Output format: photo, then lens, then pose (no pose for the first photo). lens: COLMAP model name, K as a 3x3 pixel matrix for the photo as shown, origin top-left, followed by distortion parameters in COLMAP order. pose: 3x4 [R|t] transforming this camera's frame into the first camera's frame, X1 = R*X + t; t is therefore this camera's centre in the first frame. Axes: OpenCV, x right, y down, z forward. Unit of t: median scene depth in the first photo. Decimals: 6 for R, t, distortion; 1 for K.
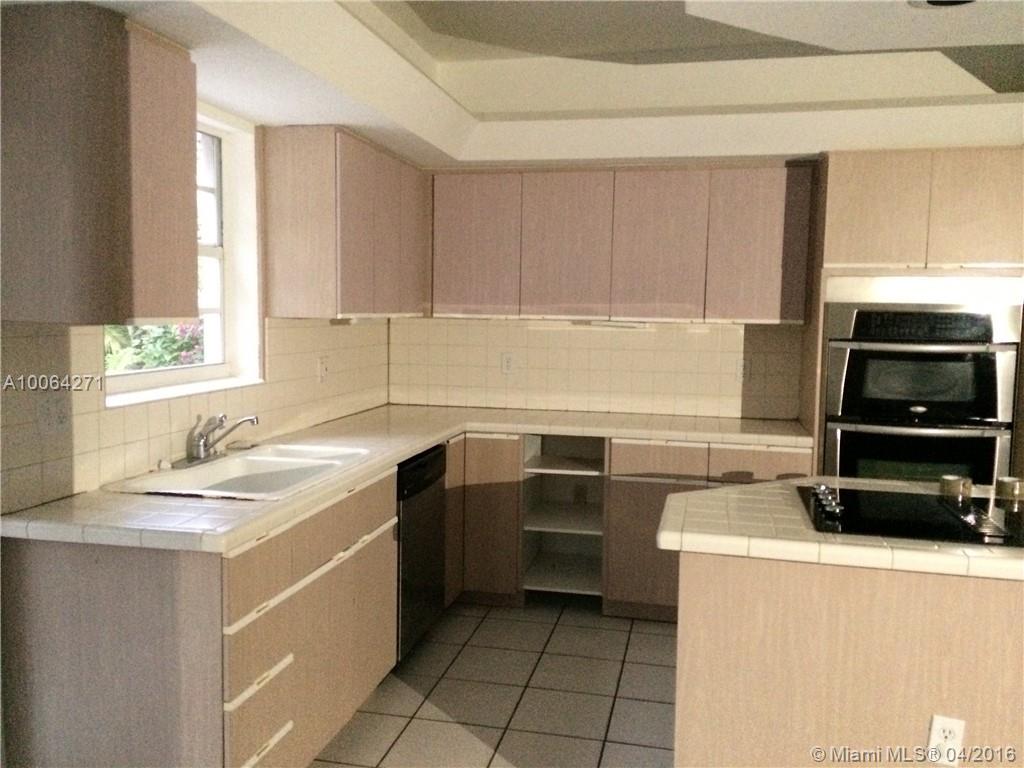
lens RADIAL K [[882.4, 0, 507.4], [0, 882.4, 383.9], [0, 0, 1]] dist [0.095706, -0.124639]
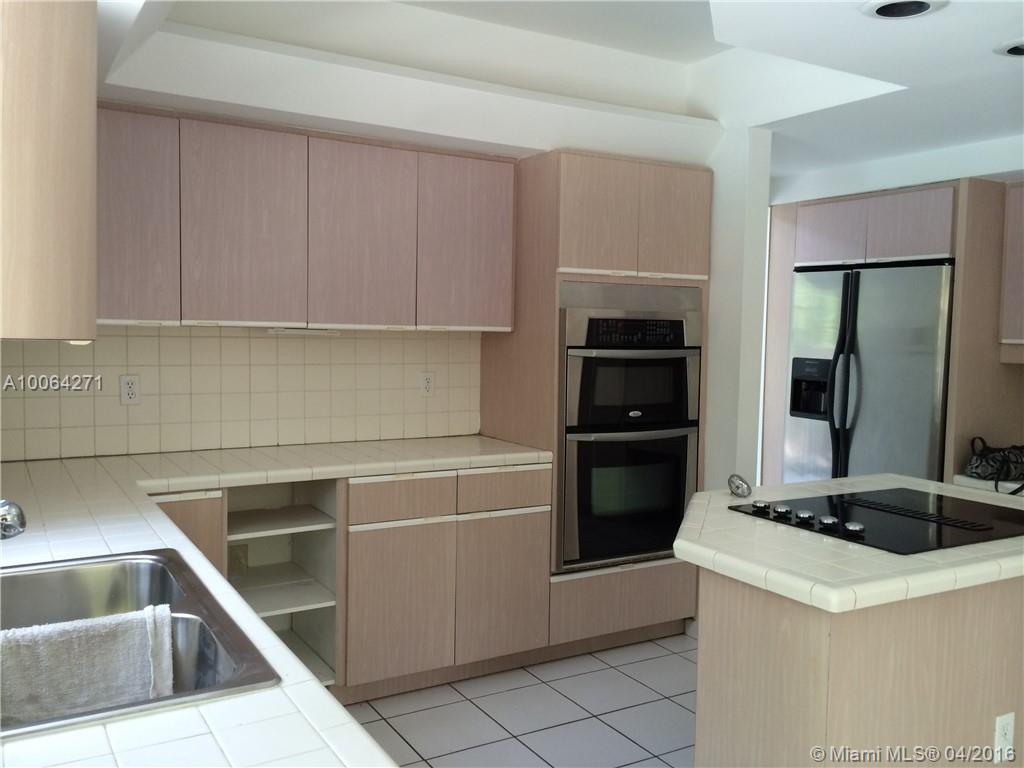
lens RADIAL K [[882.4, 0, 507.4], [0, 882.4, 383.9], [0, 0, 1]] dist [0.095706, -0.124639]
pose [[0.729584, -0.046177, 0.682331, -0.329266], [0.054469, 0.998472, 0.009331, -0.022702], [-0.681719, 0.030358, 0.730984, 0.352535]]
